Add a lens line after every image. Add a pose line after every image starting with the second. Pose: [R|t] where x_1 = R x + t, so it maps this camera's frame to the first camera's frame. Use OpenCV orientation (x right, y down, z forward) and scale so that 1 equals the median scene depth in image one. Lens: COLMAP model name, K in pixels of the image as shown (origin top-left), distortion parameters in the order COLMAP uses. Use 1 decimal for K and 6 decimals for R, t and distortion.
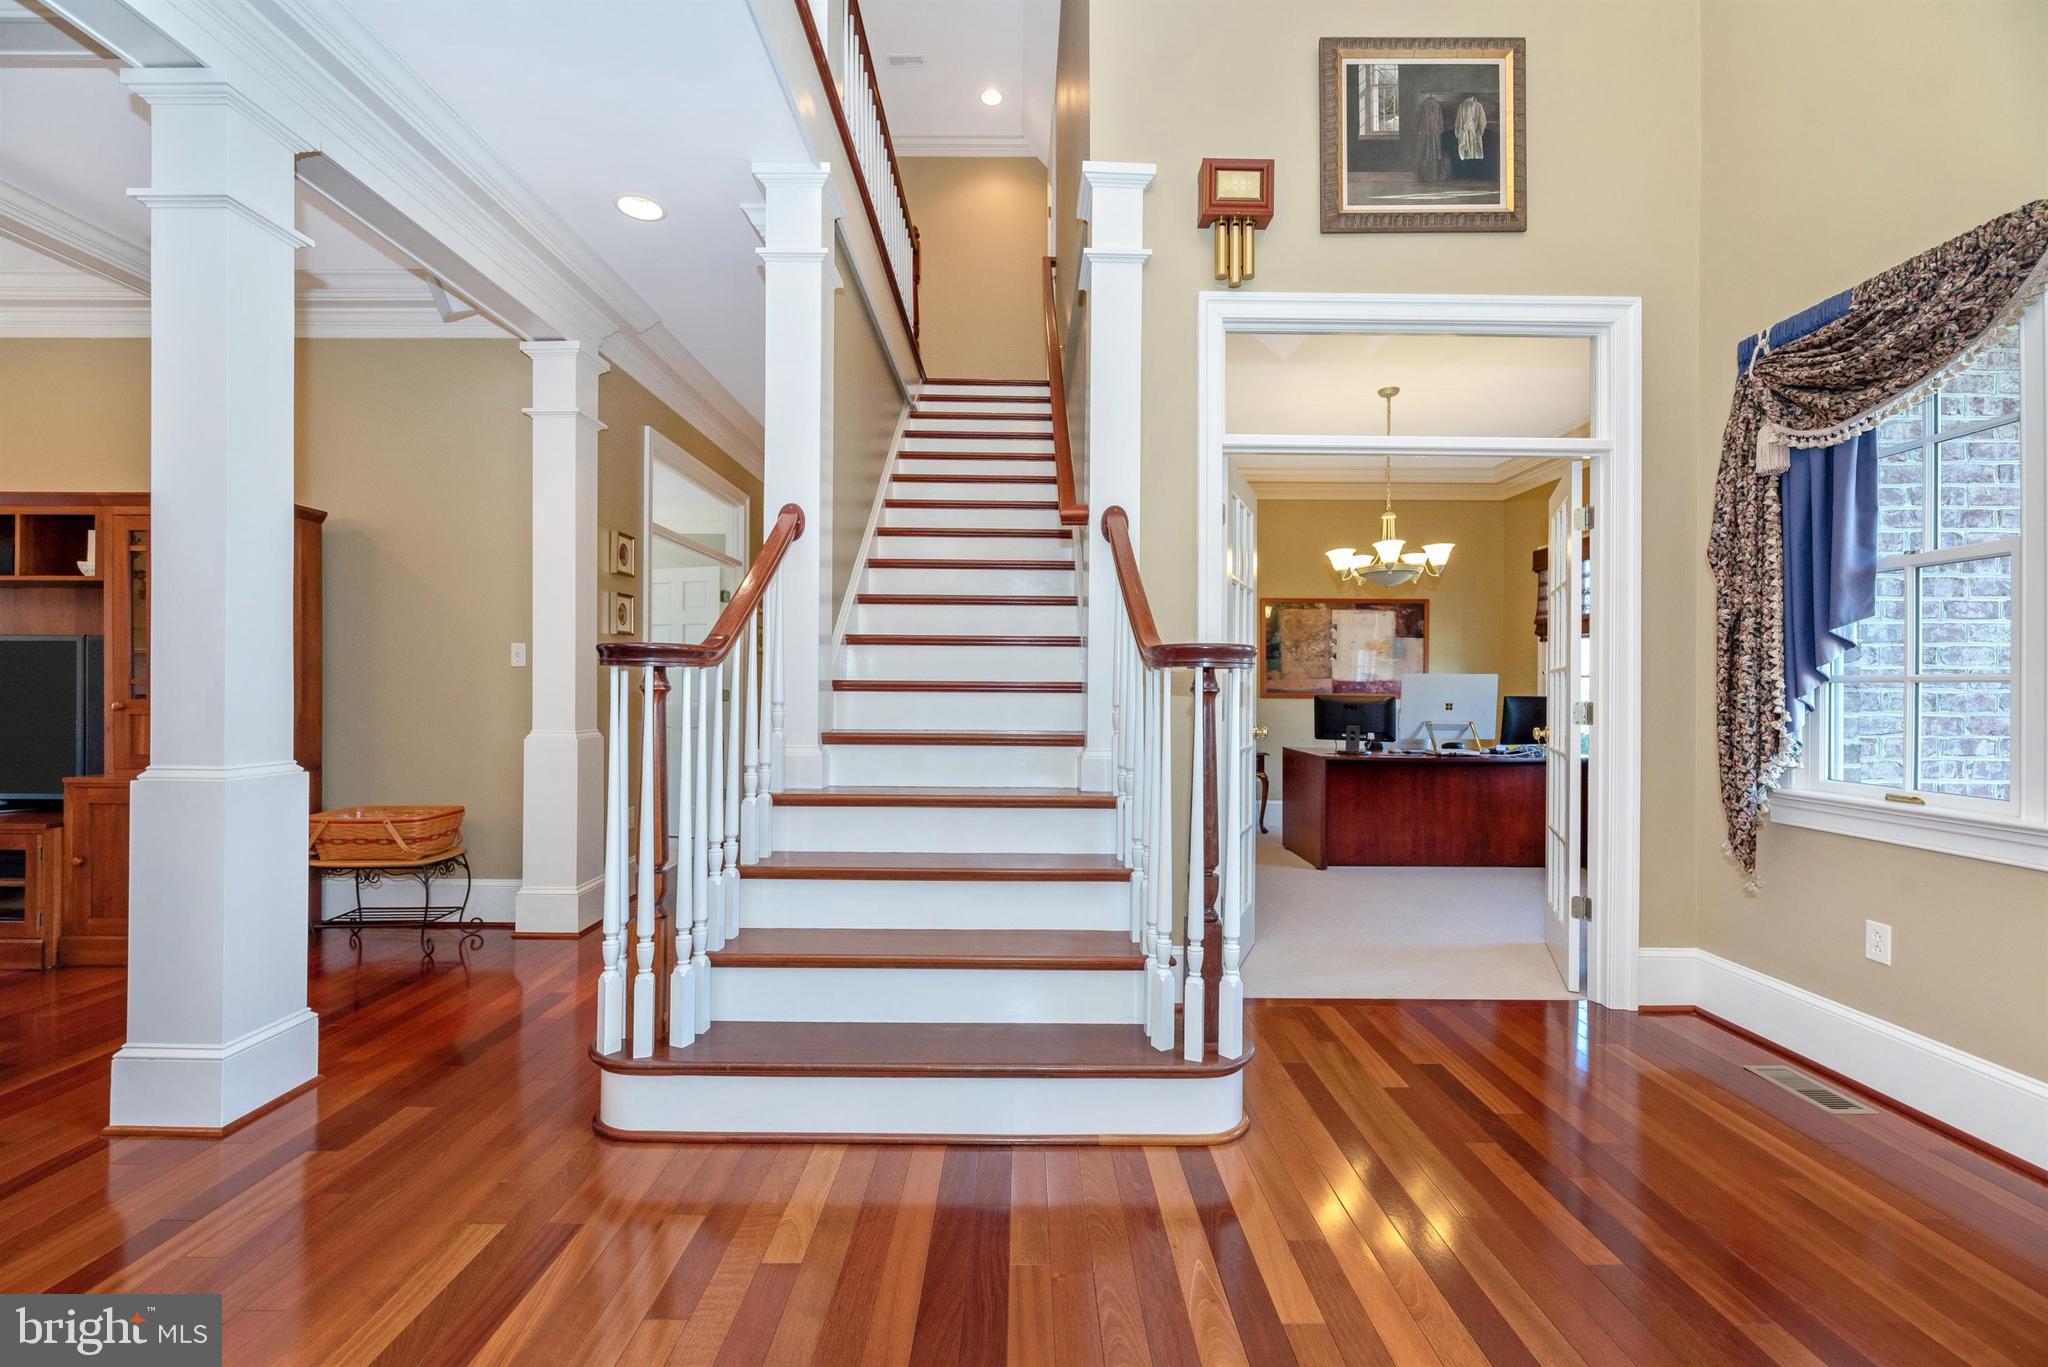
lens RADIAL K [[847.1, 0, 943.9], [0, 847.1, 664.5], [0, 0, 1]] dist [-0.005730, -0.000209]
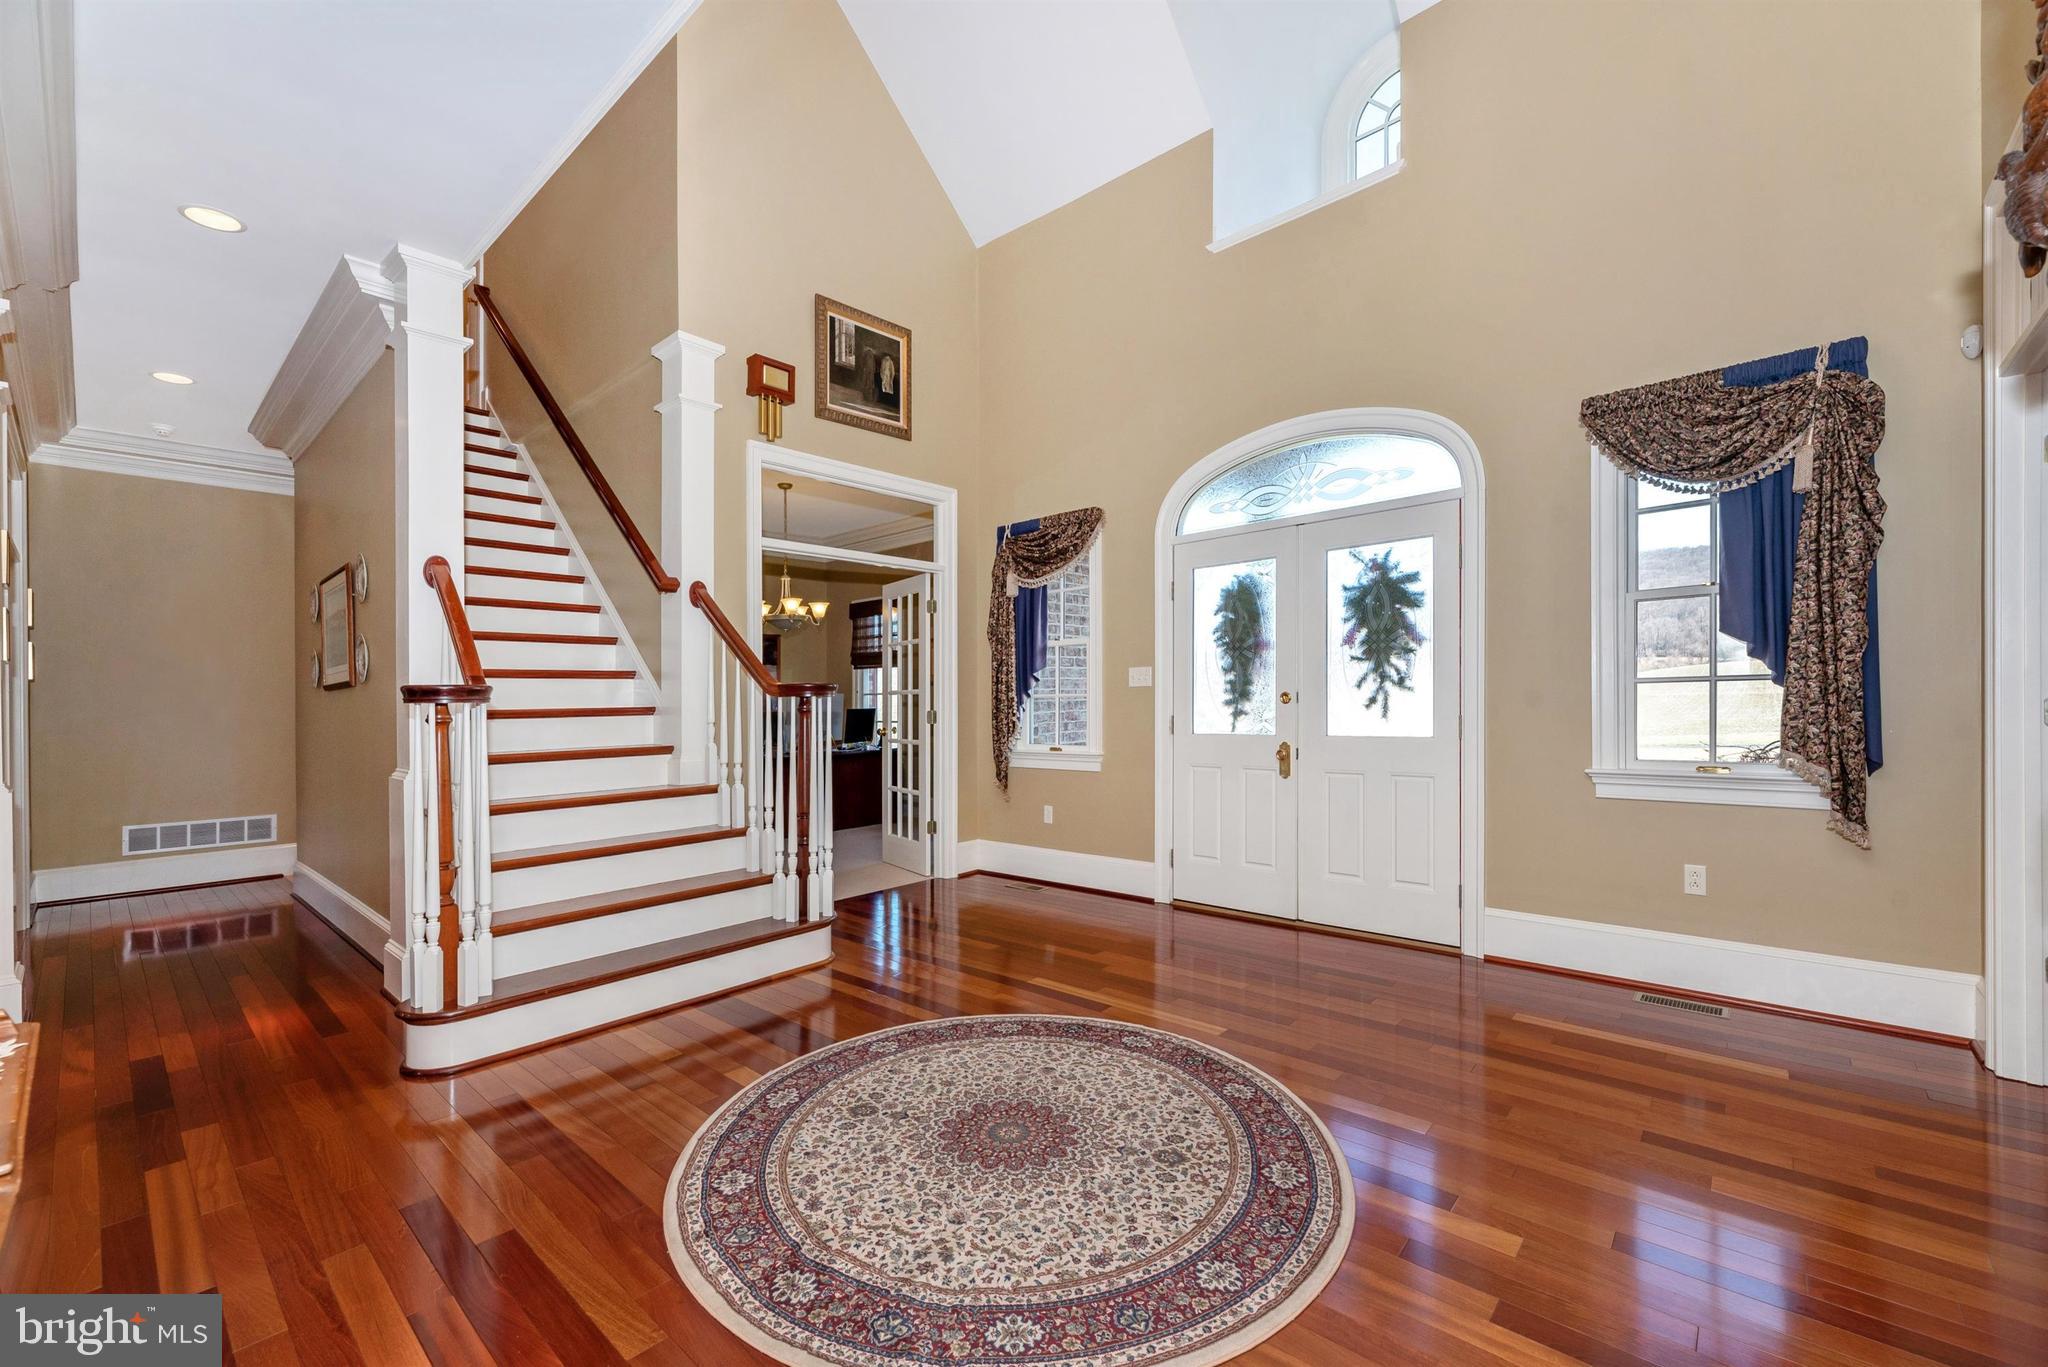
lens RADIAL K [[933.3, 0, 1034.8], [0, 933.3, 681.5], [0, 0, 1]] dist [-0.000274, 0.000018]
pose [[0.621935, -0.004167, 0.783058, -0.674190], [0.003817, 0.999990, 0.002290, -0.021411], [-0.783060, 0.001565, 0.621945, -0.405785]]
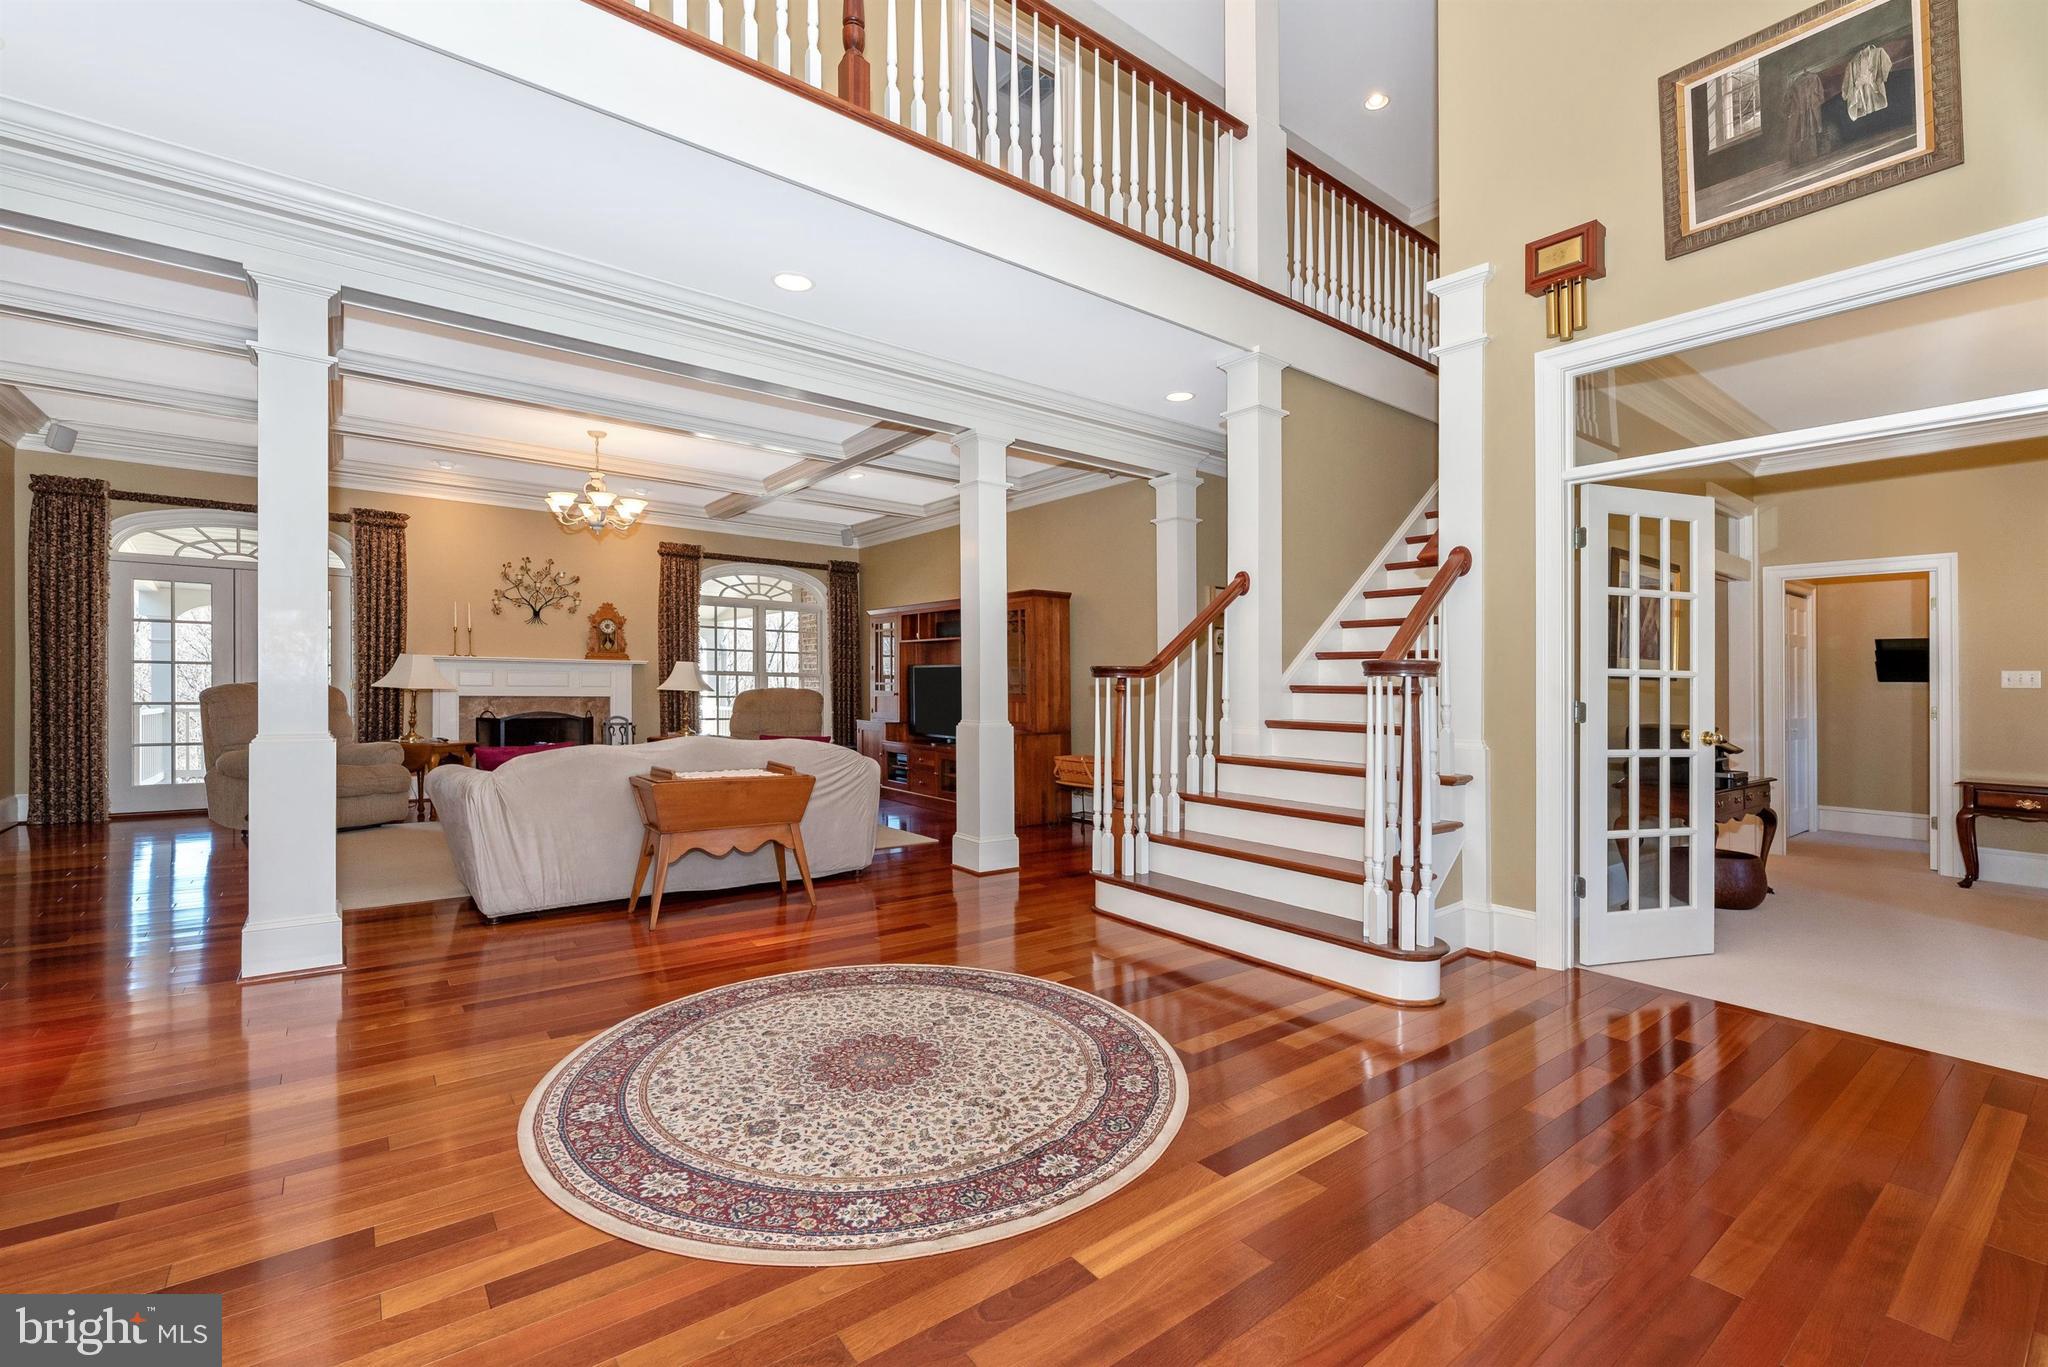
lens RADIAL K [[825.3, 0, 1022.6], [0, 825.3, 673.0], [0, 0, 1]] dist [-0.003072, -0.000316]
pose [[0.635431, -0.008972, -0.772105, 0.735516], [0.009192, 0.999950, -0.004055, -0.000940], [0.772103, -0.004520, 0.635481, -0.275447]]
